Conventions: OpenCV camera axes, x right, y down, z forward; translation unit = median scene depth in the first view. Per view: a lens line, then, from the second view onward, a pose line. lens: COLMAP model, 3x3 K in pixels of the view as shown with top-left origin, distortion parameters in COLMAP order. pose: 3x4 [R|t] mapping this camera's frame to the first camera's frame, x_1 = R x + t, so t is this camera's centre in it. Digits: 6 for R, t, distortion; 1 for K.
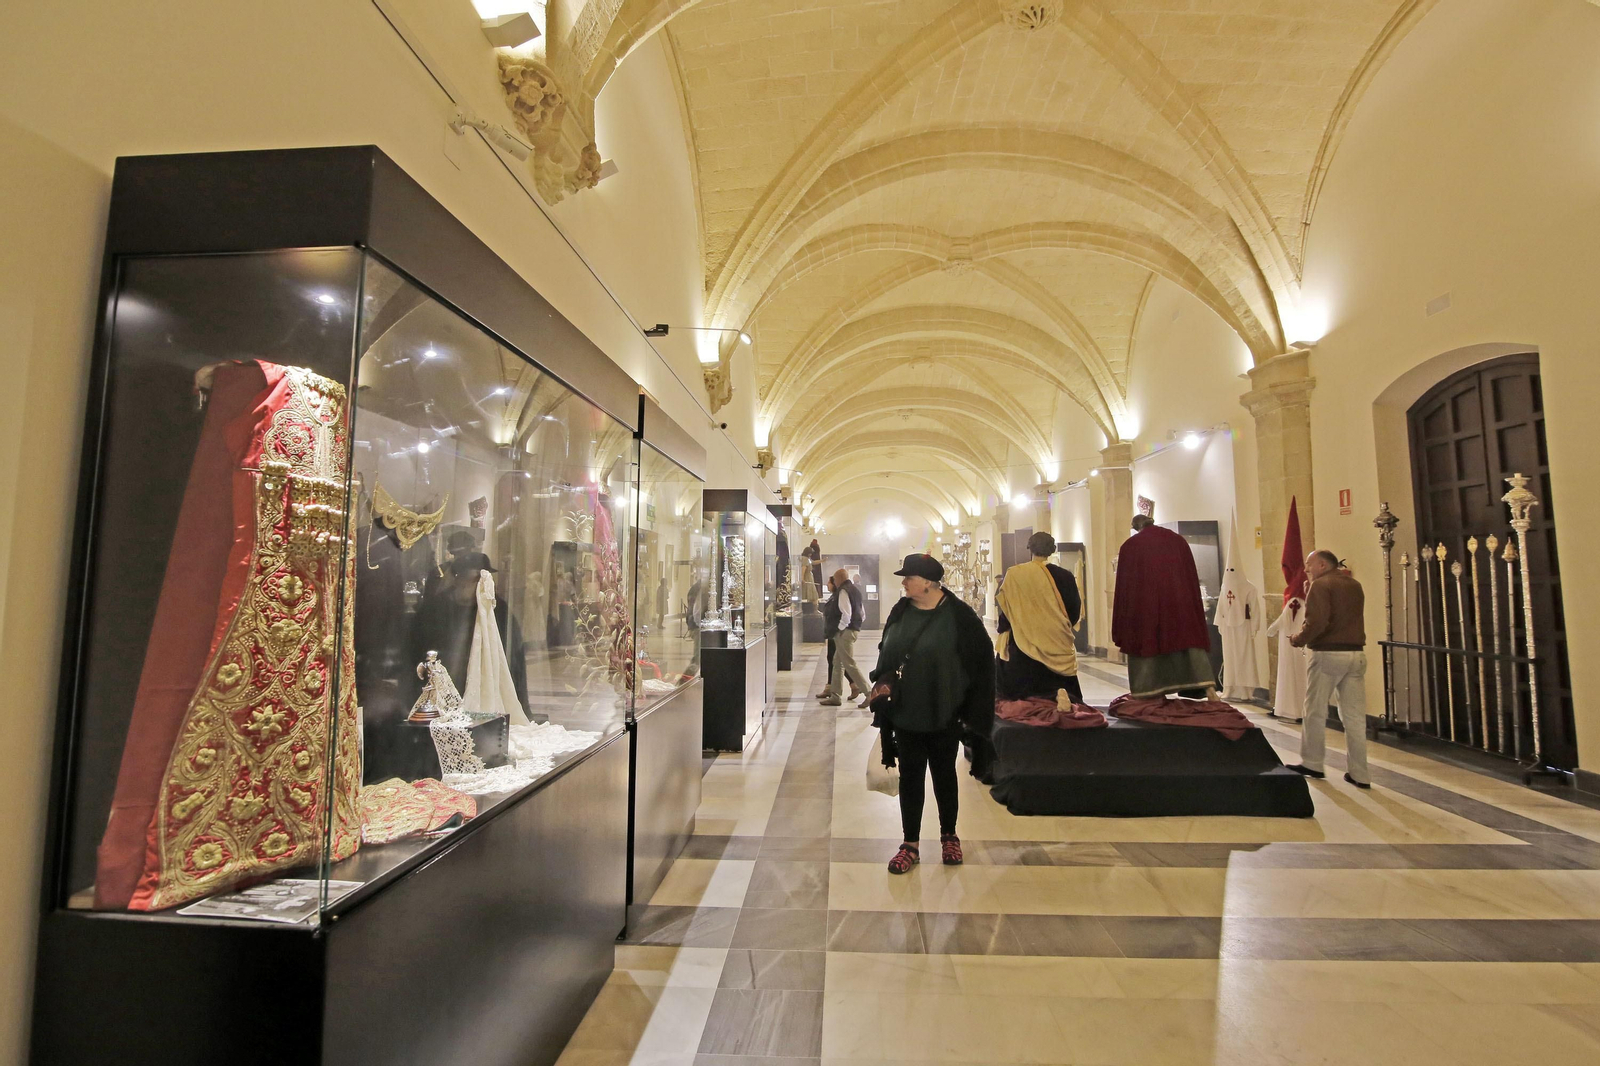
lens RADIAL K [[734.1, 0, 800.1], [0, 734.1, 509.0], [0, 0, 1]] dist [-0.000476, 0.000161]
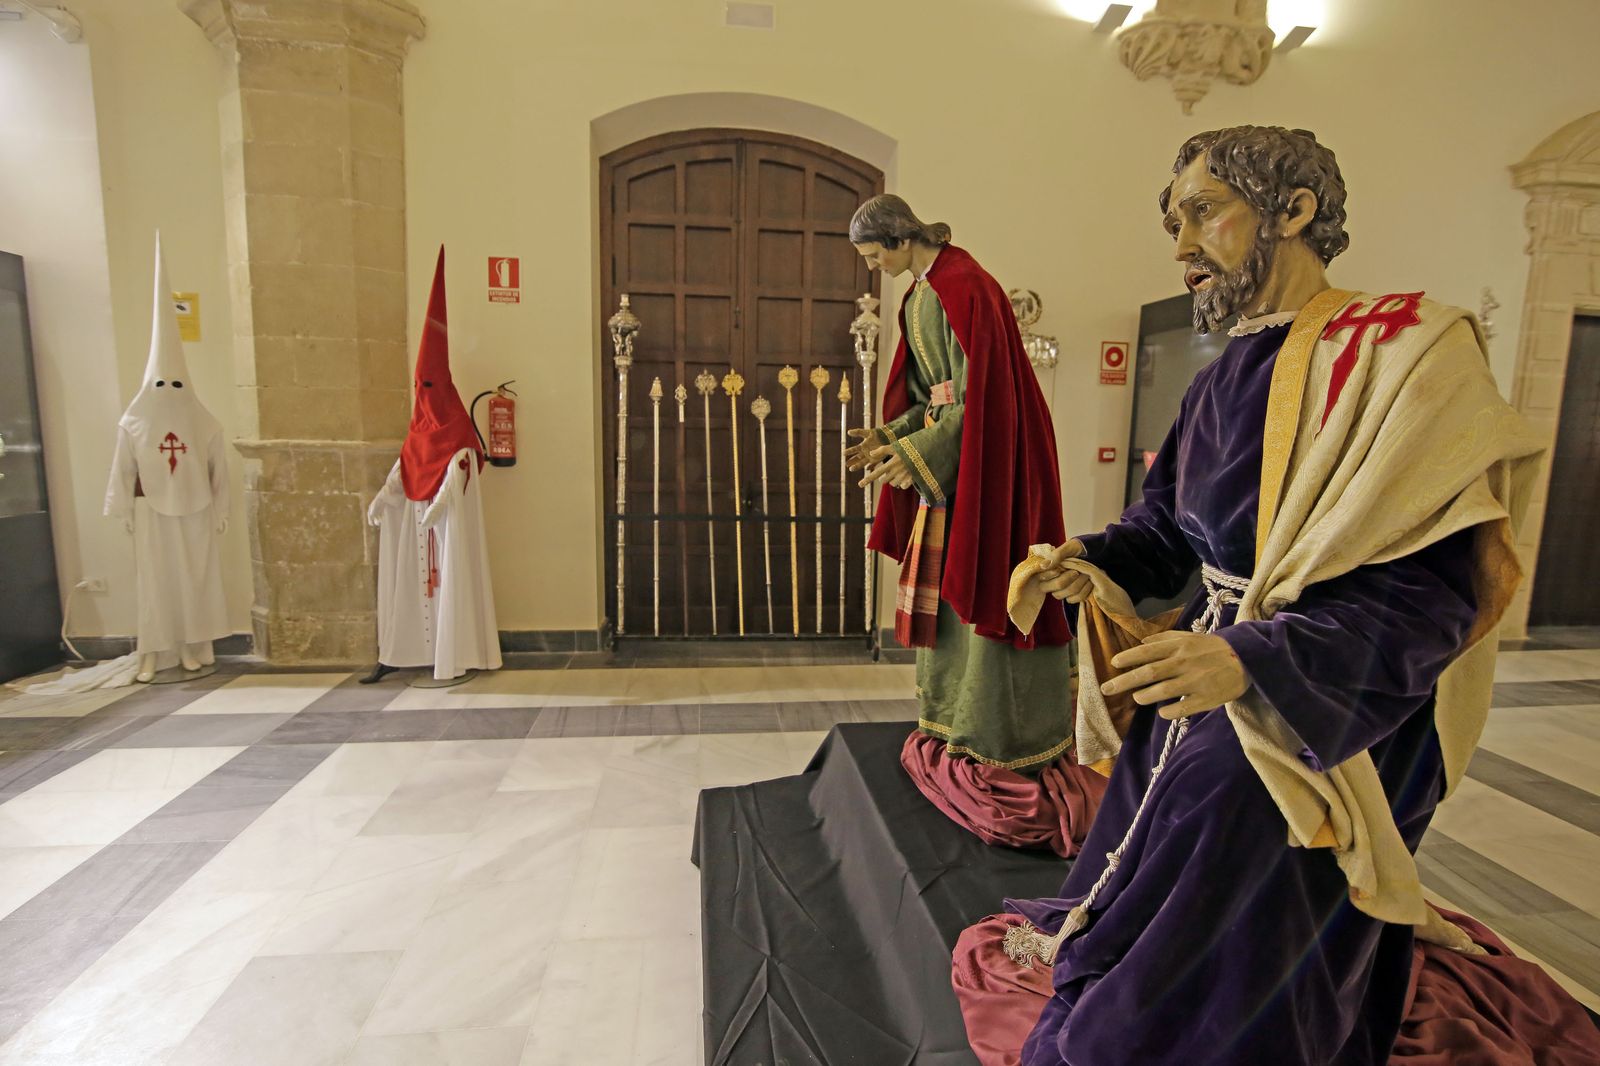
lens RADIAL K [[734.1, 0, 800.1], [0, 734.1, 509.0], [0, 0, 1]] dist [-0.000476, 0.000161]
pose [[-0.184232, -0.109691, 0.976743, 0.150567], [-0.118310, 0.989002, 0.088752, 0.107262], [-0.975736, -0.099208, -0.195184, 1.049529]]
